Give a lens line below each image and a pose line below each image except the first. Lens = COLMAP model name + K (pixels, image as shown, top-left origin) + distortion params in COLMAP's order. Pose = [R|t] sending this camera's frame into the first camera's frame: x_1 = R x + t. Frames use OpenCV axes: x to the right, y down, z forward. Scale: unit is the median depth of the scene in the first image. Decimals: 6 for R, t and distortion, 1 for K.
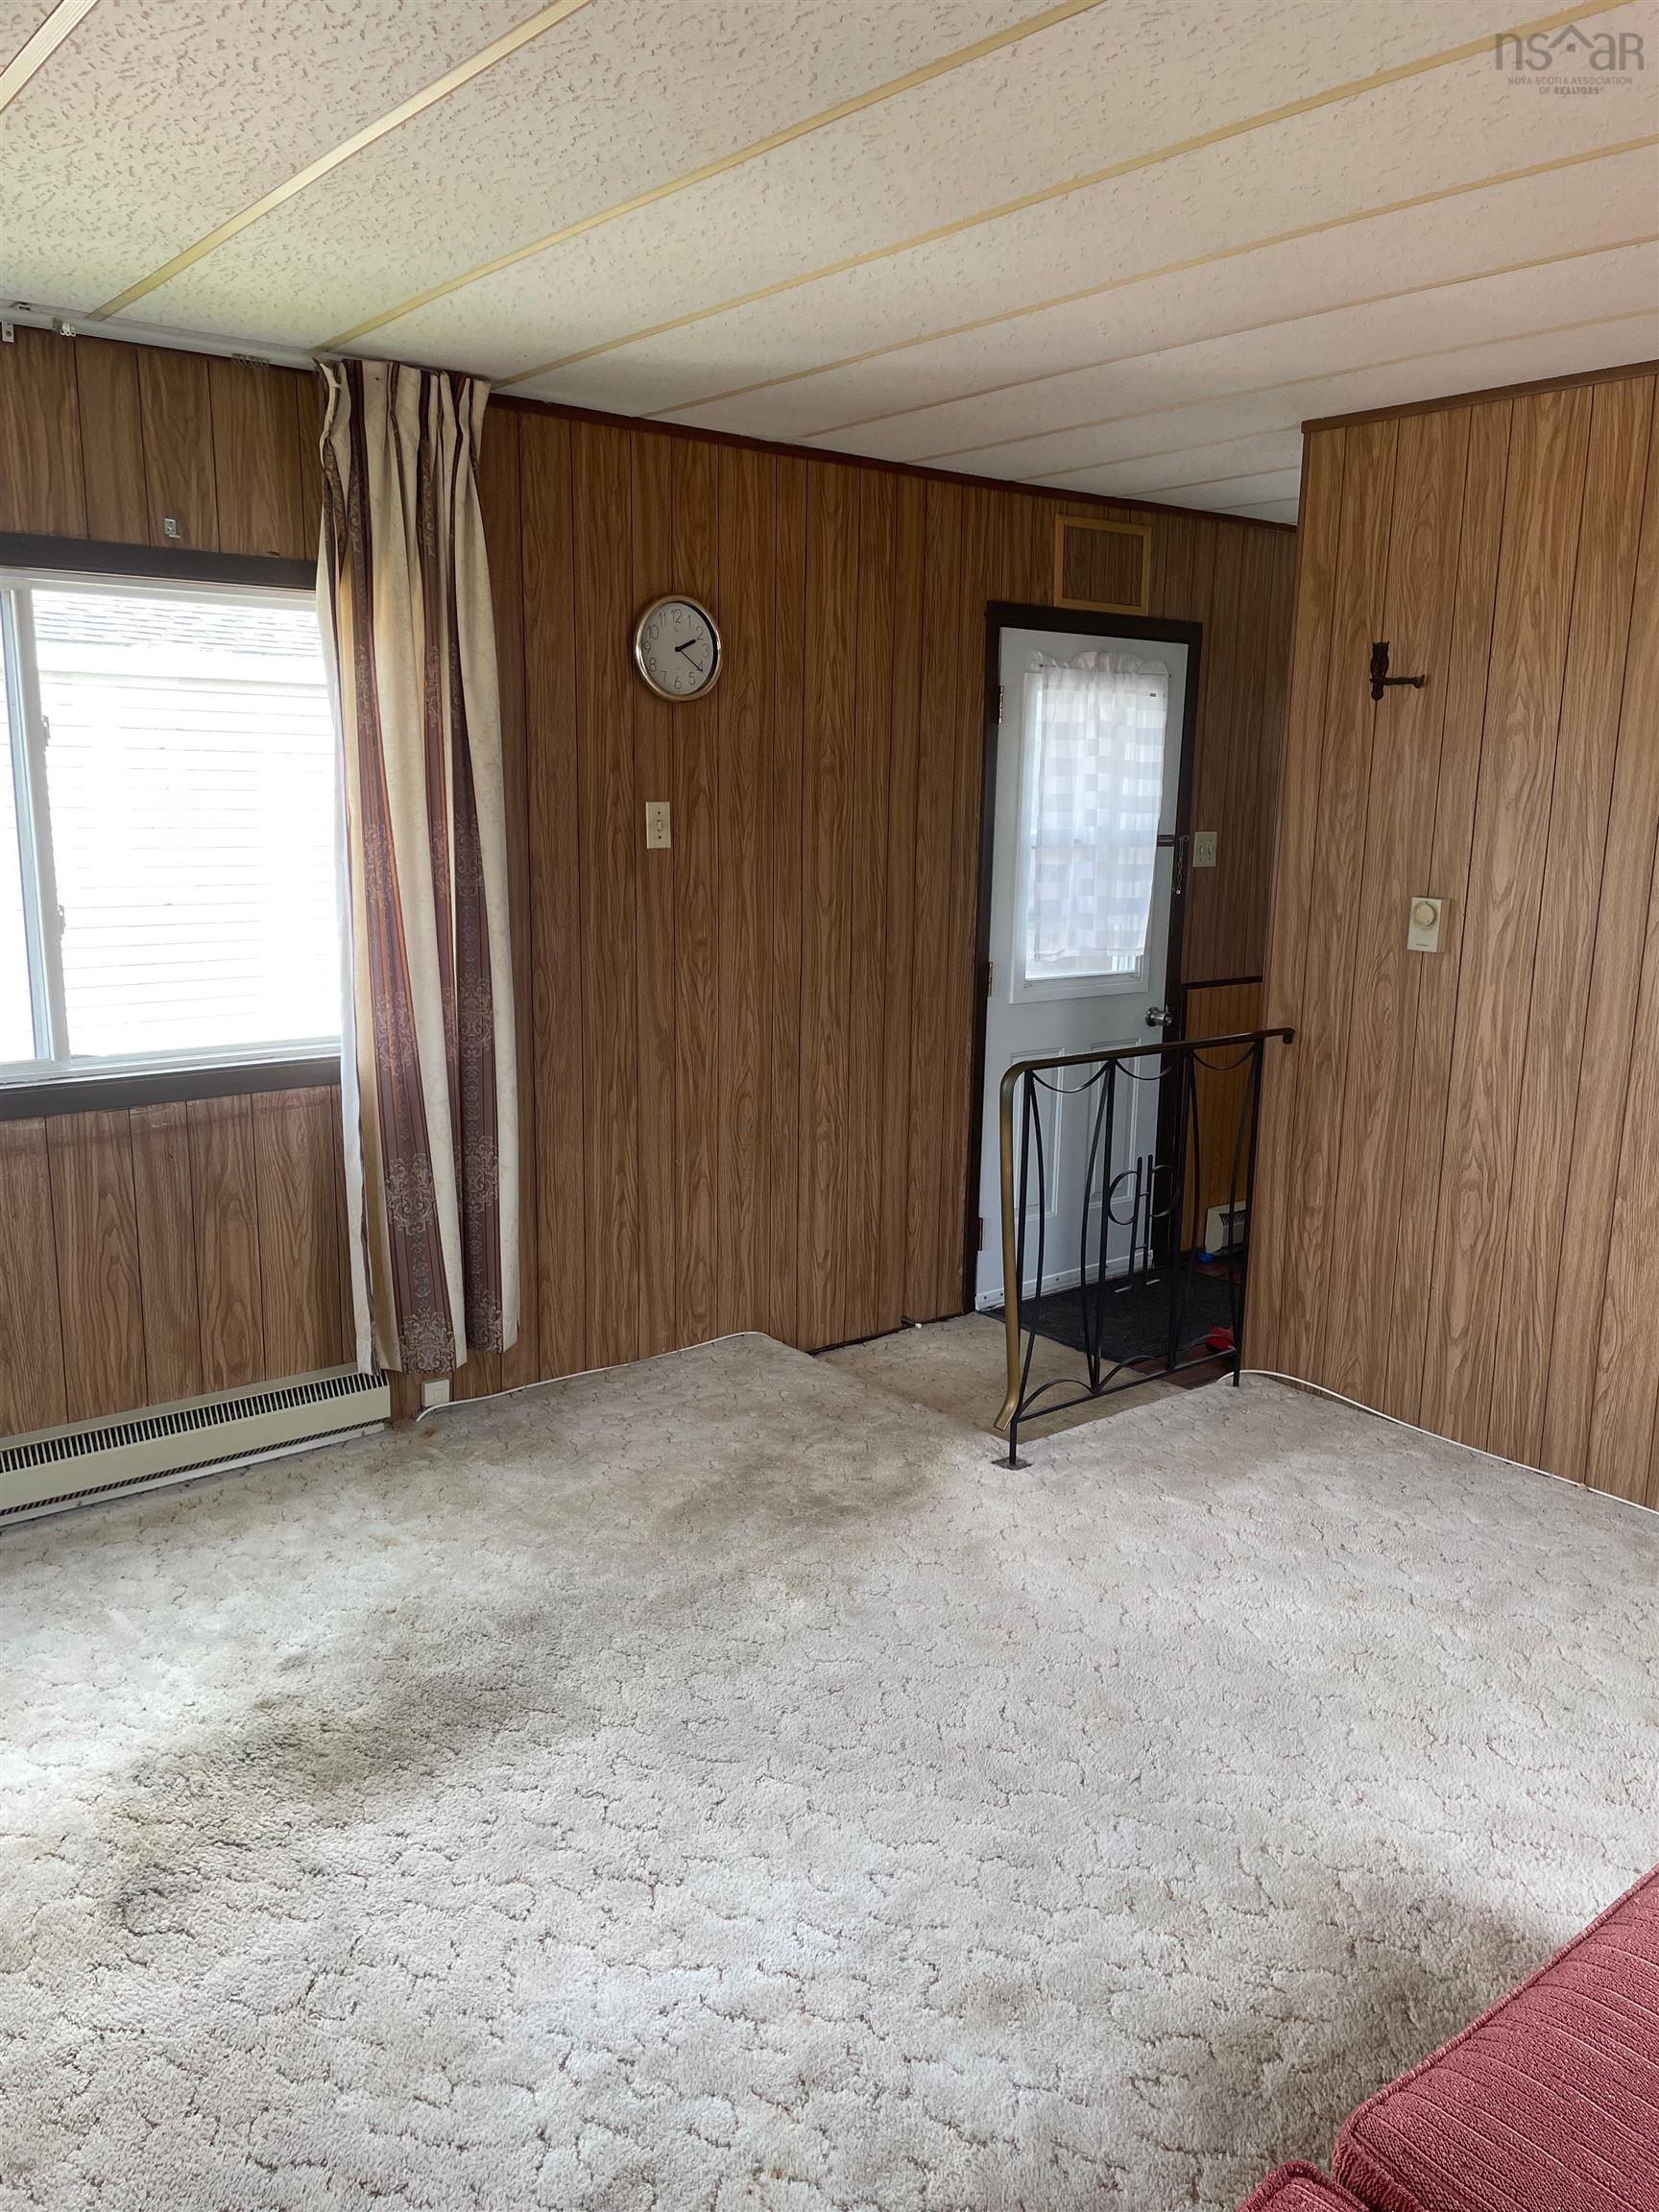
lens RADIAL K [[1699.4, 0, 829.5], [0, 1699.4, 1106.0], [0, 0, 1]] dist [0.000643, 0.002232]
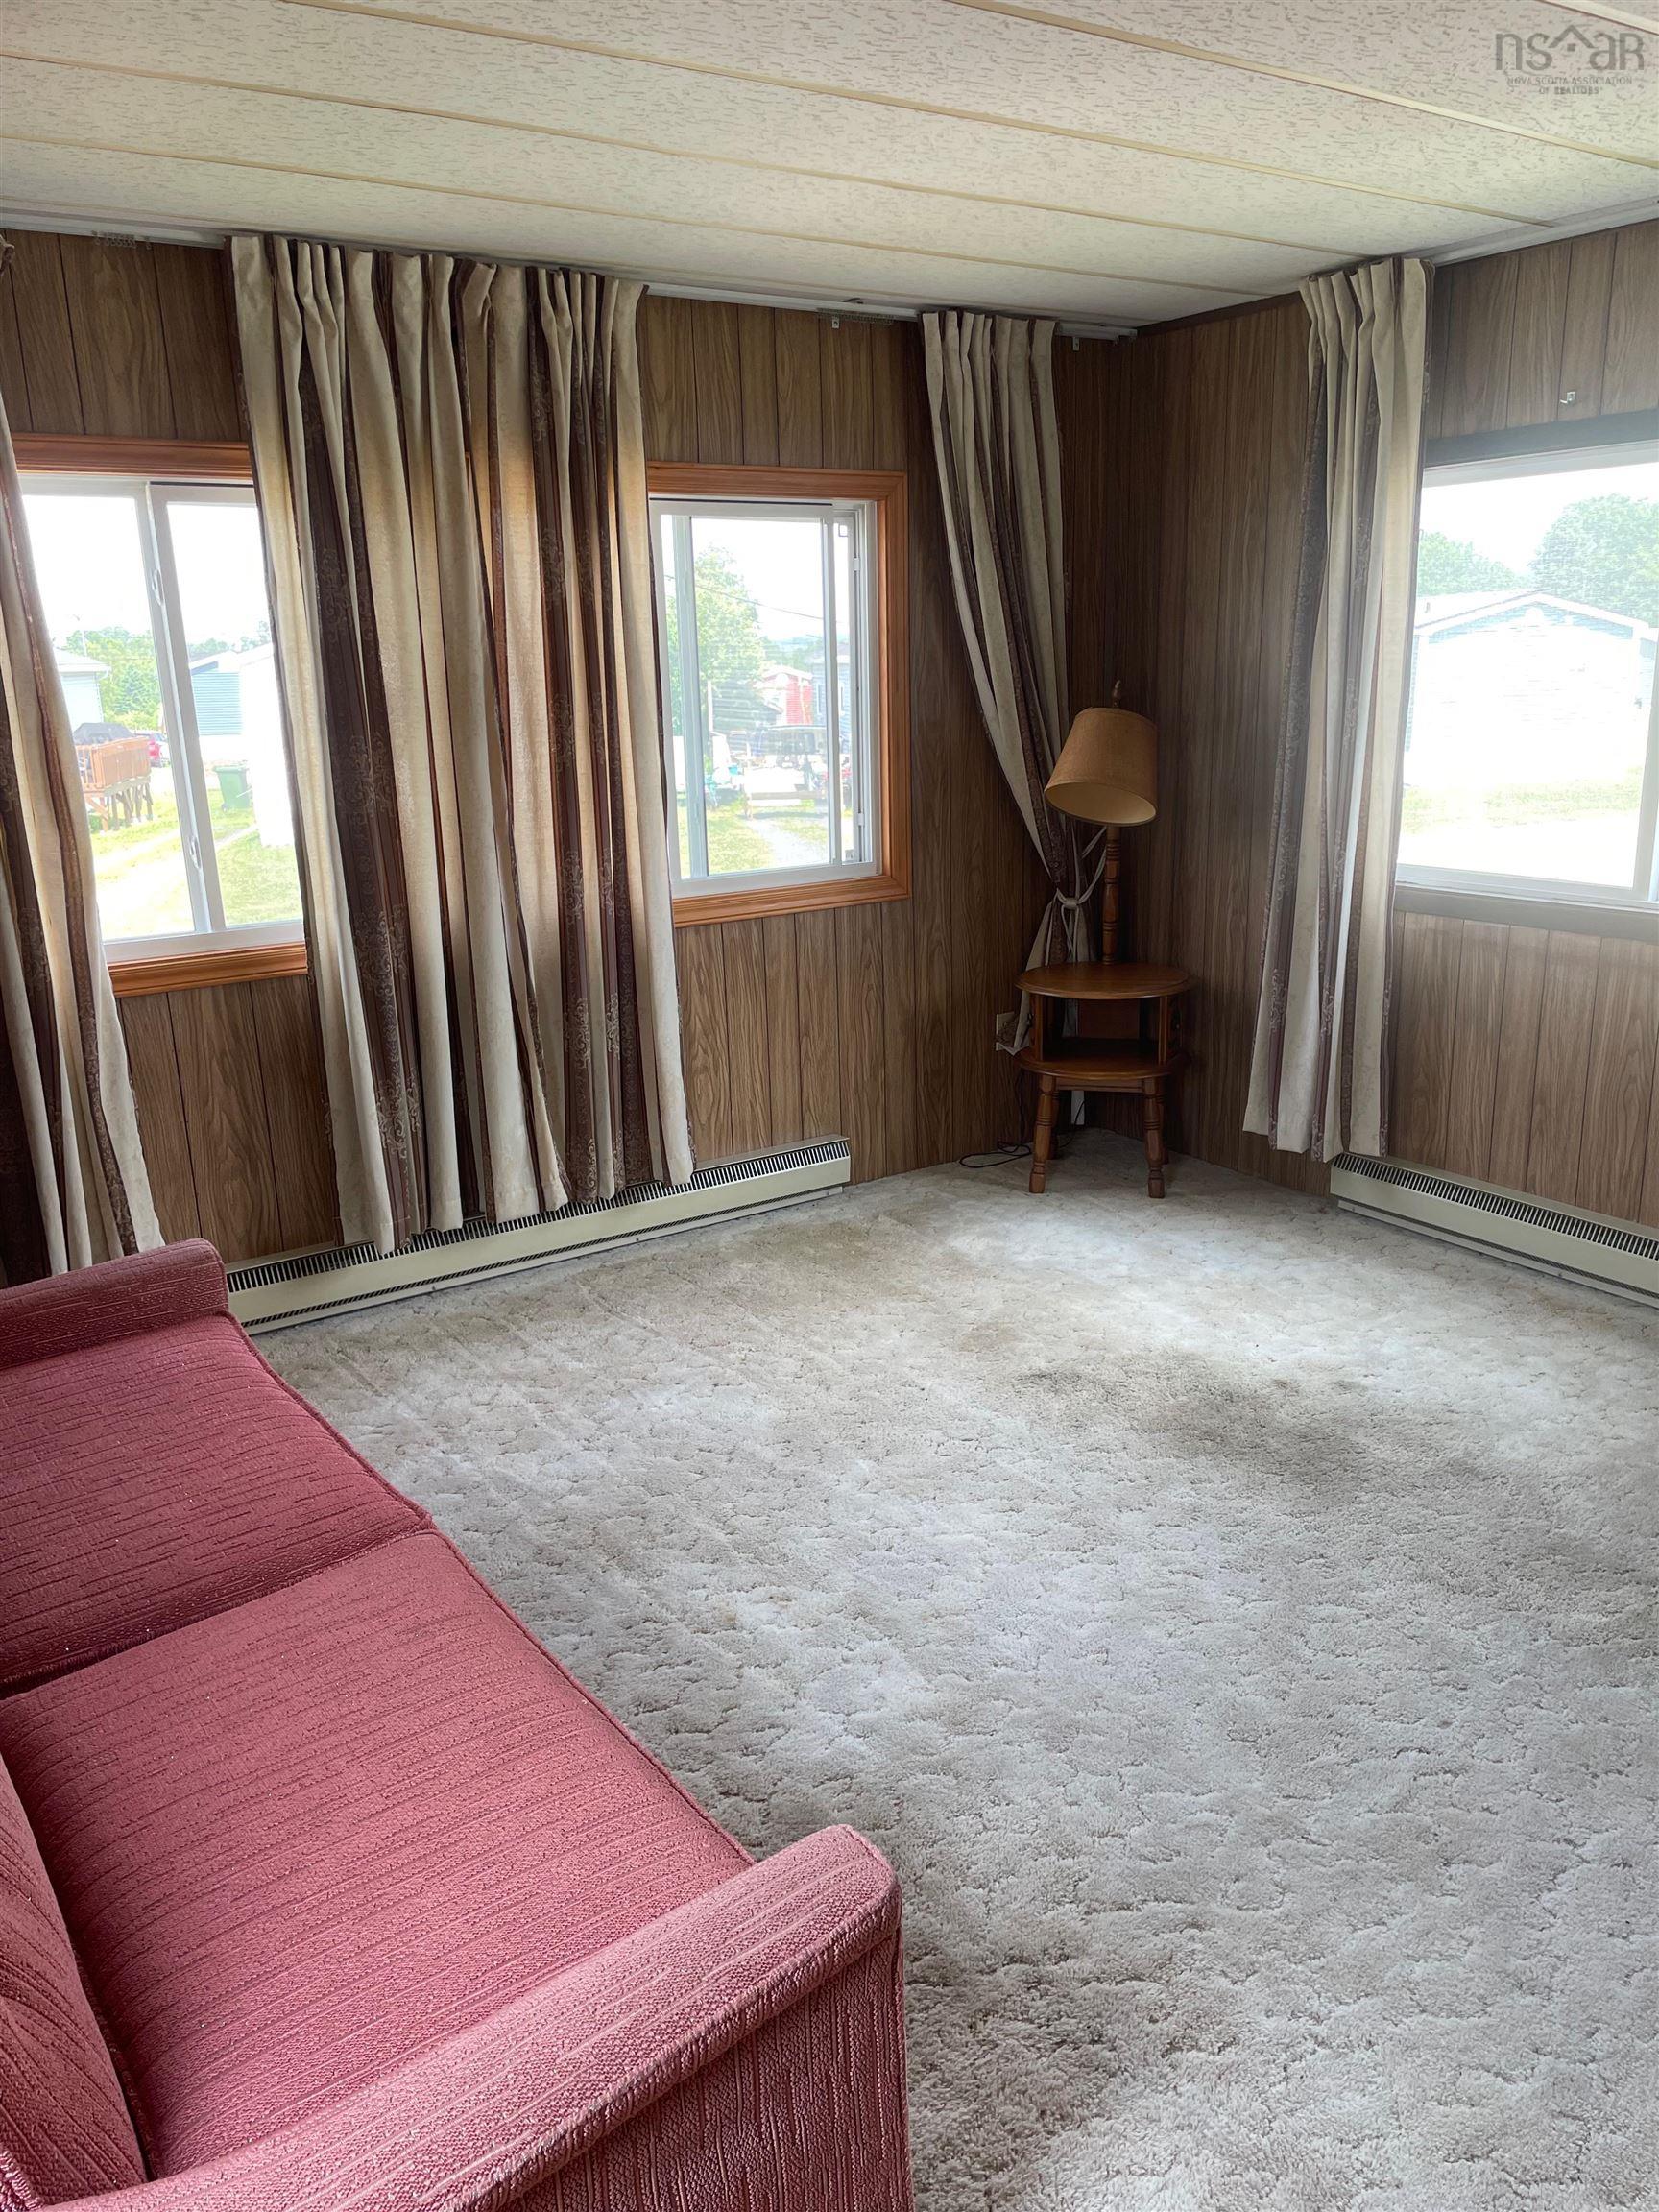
lens RADIAL K [[1699.4, 0, 829.5], [0, 1699.4, 1106.0], [0, 0, 1]] dist [0.000643, 0.002232]
pose [[-0.085992, 0.252869, -0.963672, 0.826703], [-0.165793, 0.950136, 0.264111, -0.117006], [0.982404, 0.182481, -0.039780, 0.654760]]
